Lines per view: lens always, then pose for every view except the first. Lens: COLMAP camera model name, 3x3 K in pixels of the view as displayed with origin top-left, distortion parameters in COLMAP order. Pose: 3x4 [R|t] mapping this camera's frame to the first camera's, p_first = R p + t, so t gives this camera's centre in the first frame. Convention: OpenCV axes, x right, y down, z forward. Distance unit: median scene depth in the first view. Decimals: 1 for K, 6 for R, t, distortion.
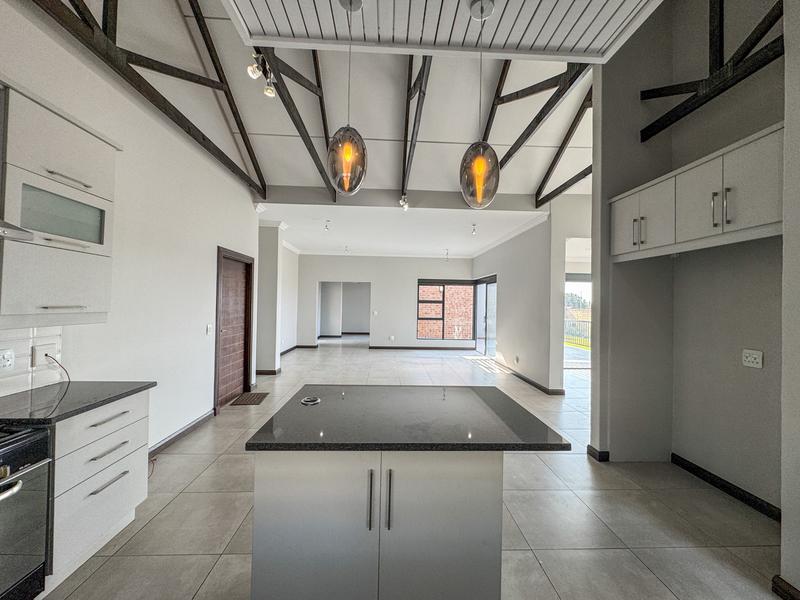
lens RADIAL K [[318.0, 0, 398.4], [0, 318.0, 299.3], [0, 0, 1]] dist [-0.002208, 0.000923]
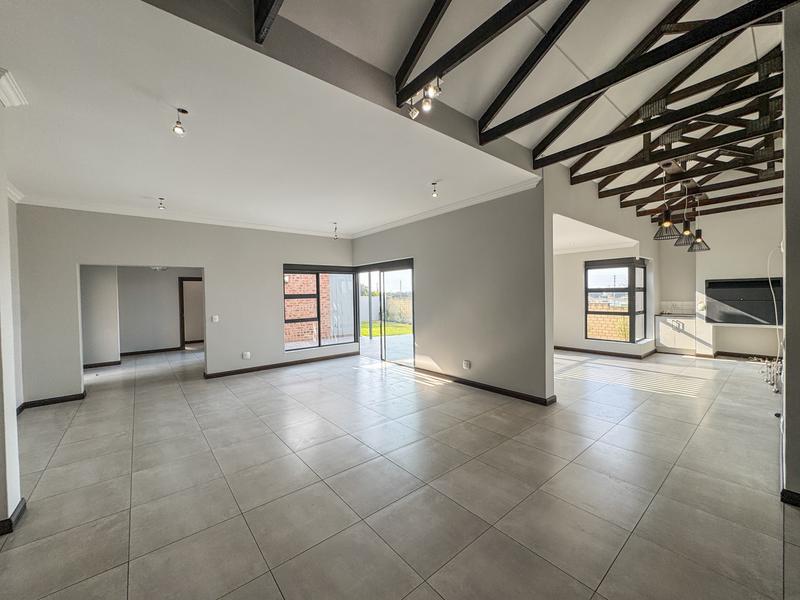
lens RADIAL K [[318.0, 0, 400.2], [0, 318.0, 299.3], [0, 0, 1]] dist [-0.002208, 0.000923]
pose [[0.794899, -0.041722, 0.605306, -0.154802], [0.025824, 0.999055, 0.034949, -0.004934], [-0.606192, -0.012150, 0.795226, 0.299205]]
